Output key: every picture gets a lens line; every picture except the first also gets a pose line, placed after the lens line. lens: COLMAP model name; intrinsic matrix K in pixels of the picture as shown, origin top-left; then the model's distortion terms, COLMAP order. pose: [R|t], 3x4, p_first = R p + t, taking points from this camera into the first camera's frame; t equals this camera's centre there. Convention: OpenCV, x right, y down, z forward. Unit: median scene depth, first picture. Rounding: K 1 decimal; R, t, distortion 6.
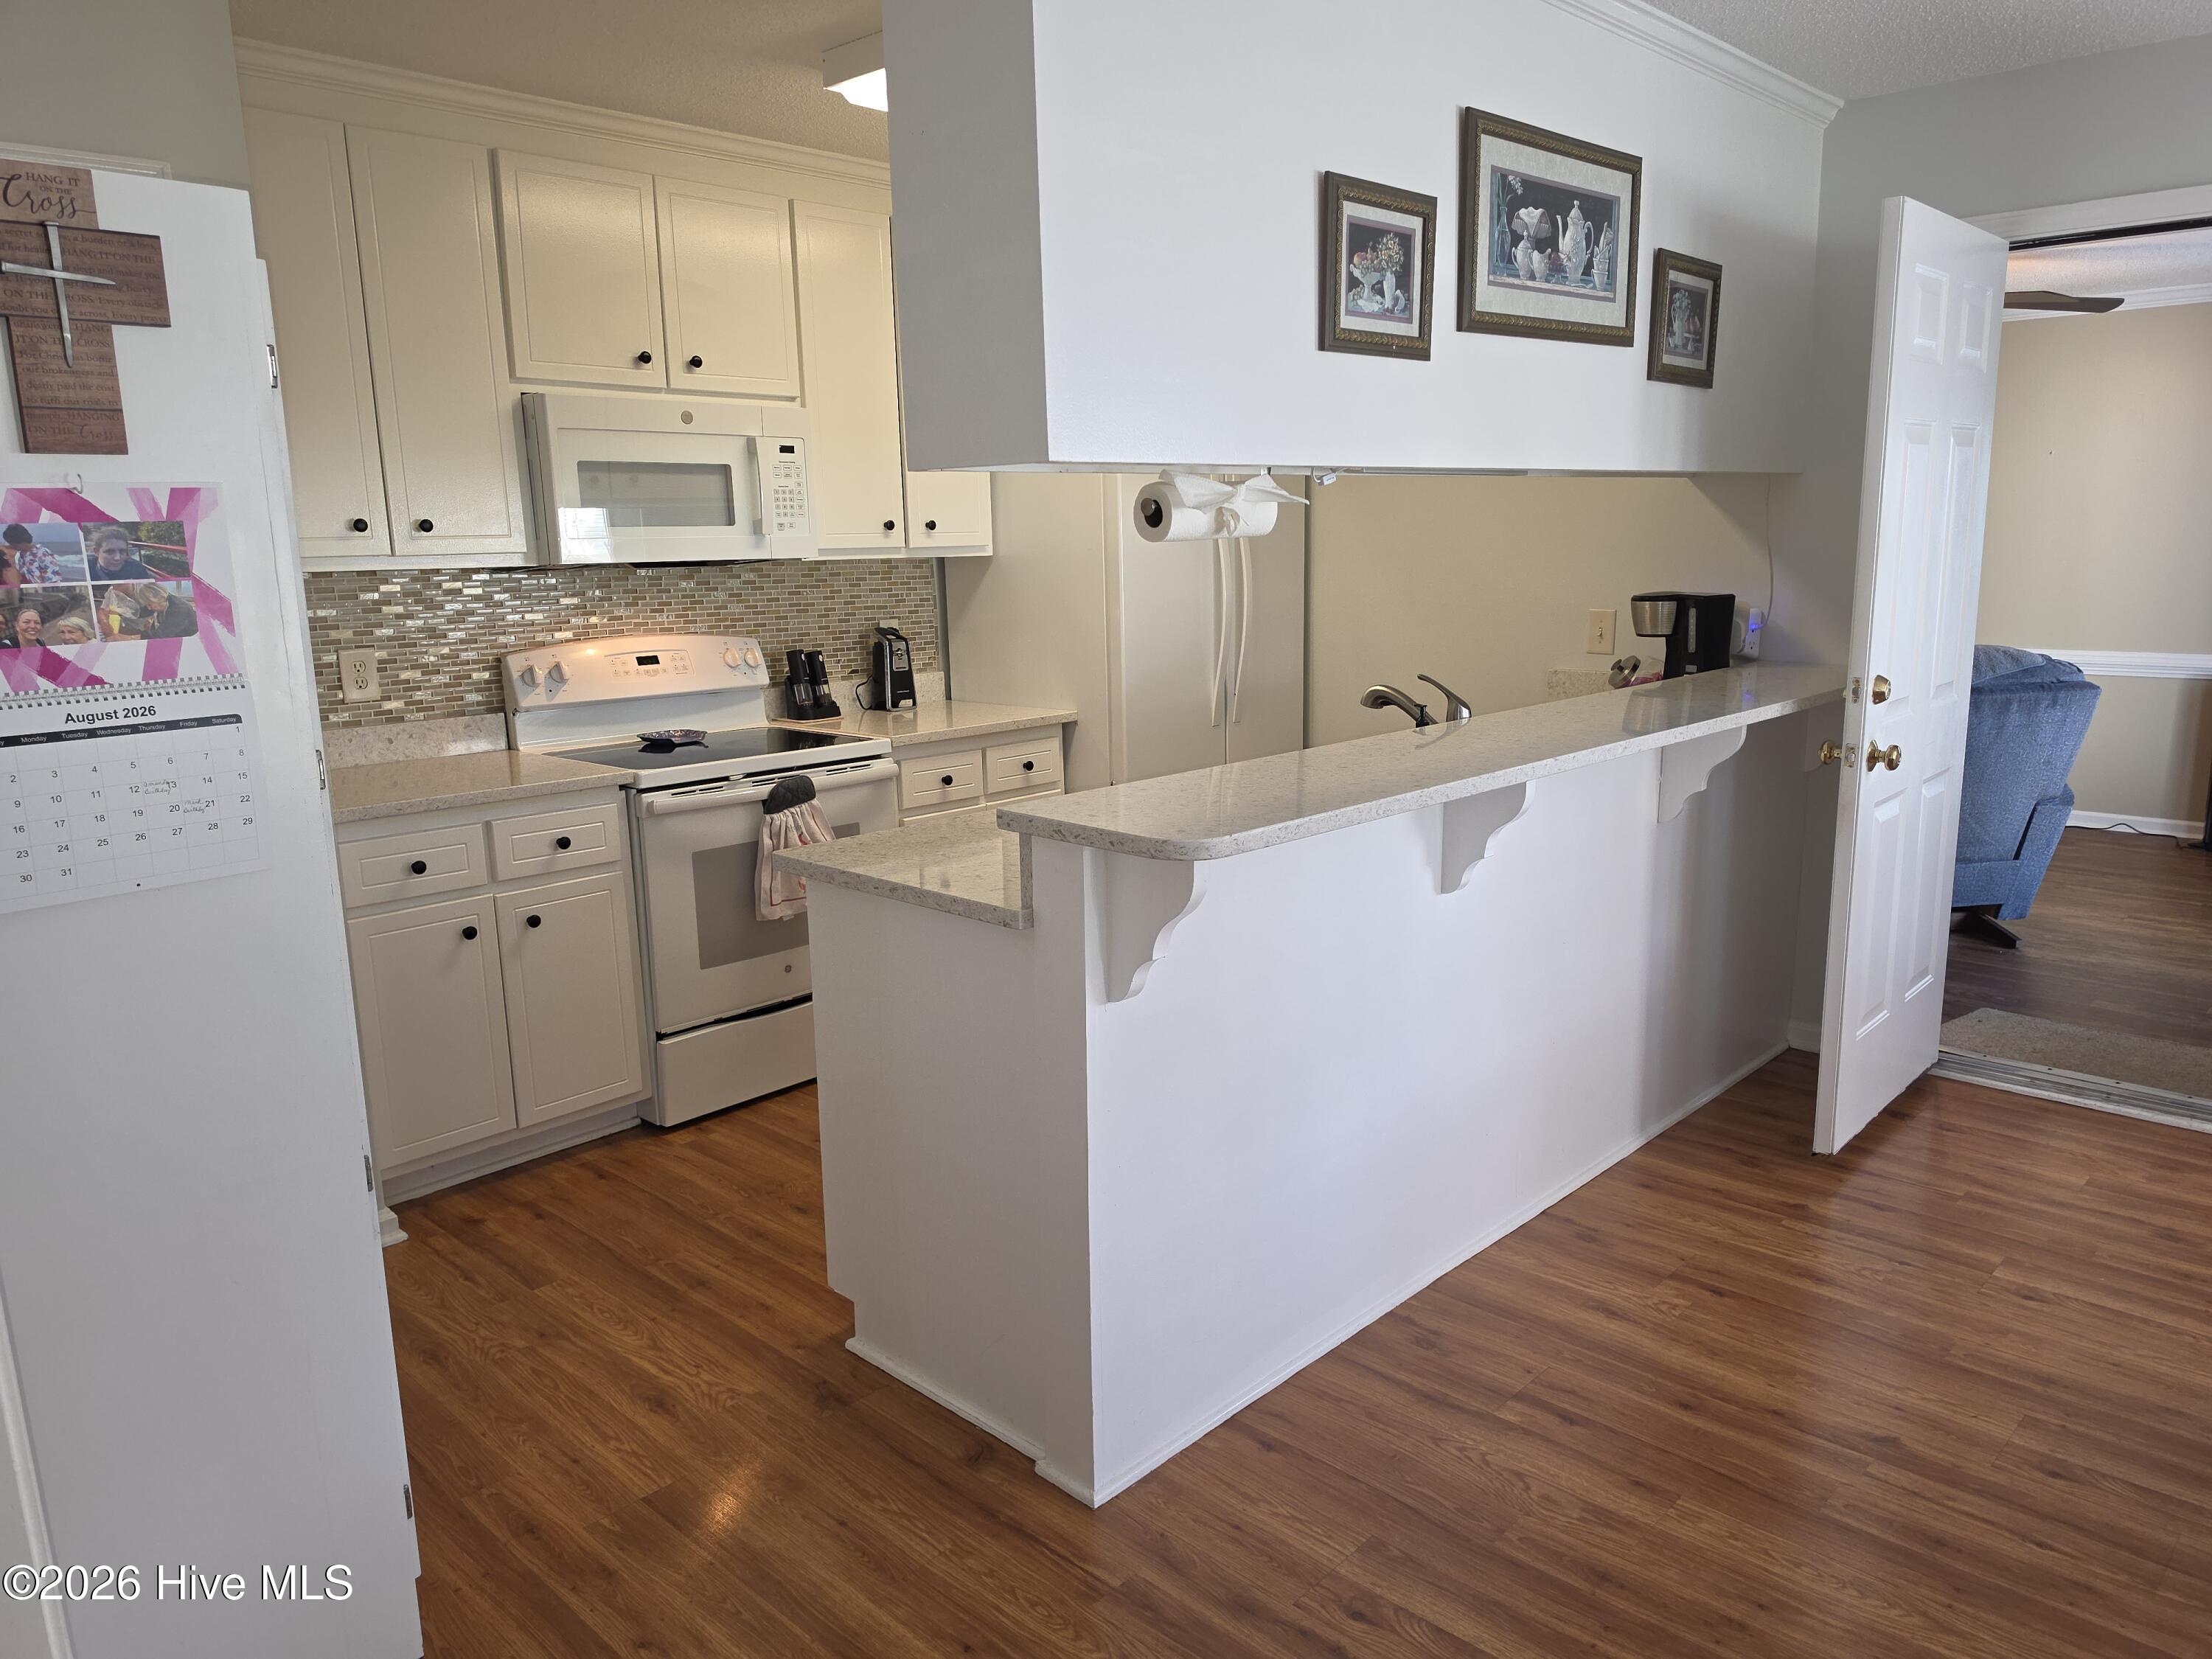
lens RADIAL K [[1586.1, 0, 1106.0], [0, 1586.1, 829.5], [0, 0, 1]] dist [0.083559, -0.103338]
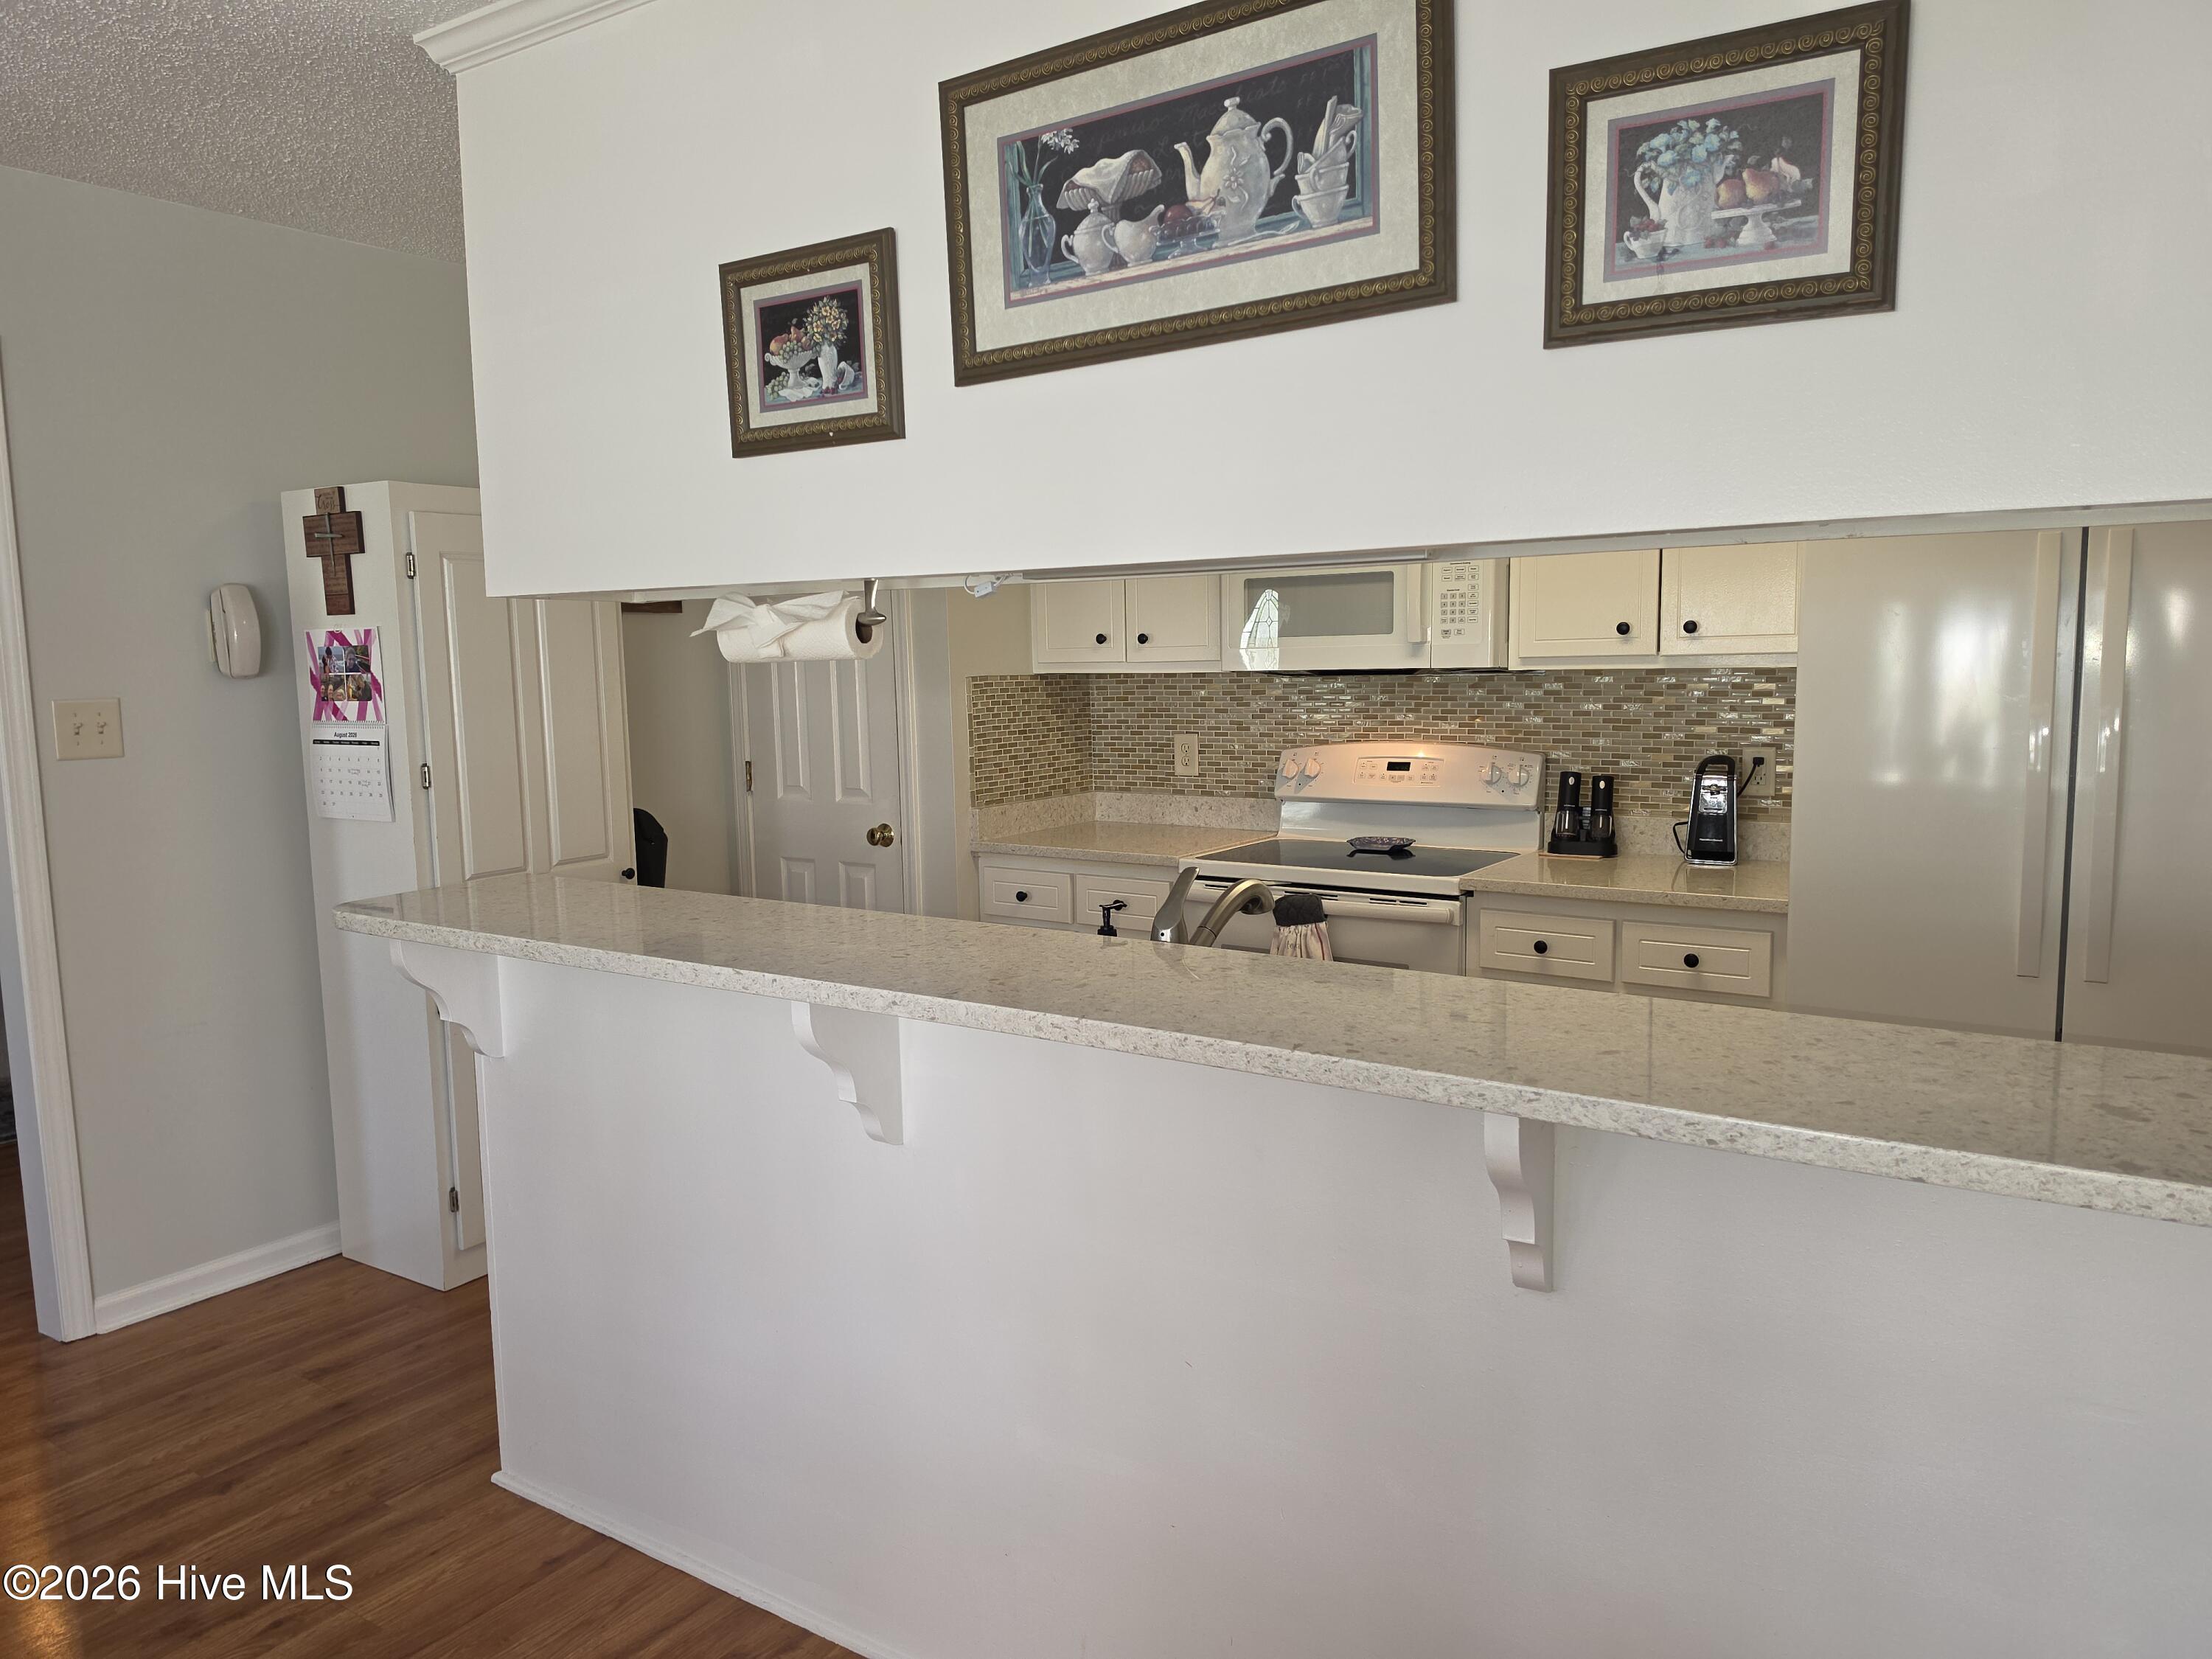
lens RADIAL K [[1560.7, 0, 1106.0], [0, 1560.7, 829.5], [0, 0, 1]] dist [0.144034, -0.234027]
pose [[0.146019, 0.125773, -0.981254, 0.955084], [-0.171388, 0.980103, 0.100122, -0.195810], [0.974323, 0.153555, 0.164670, 0.972729]]
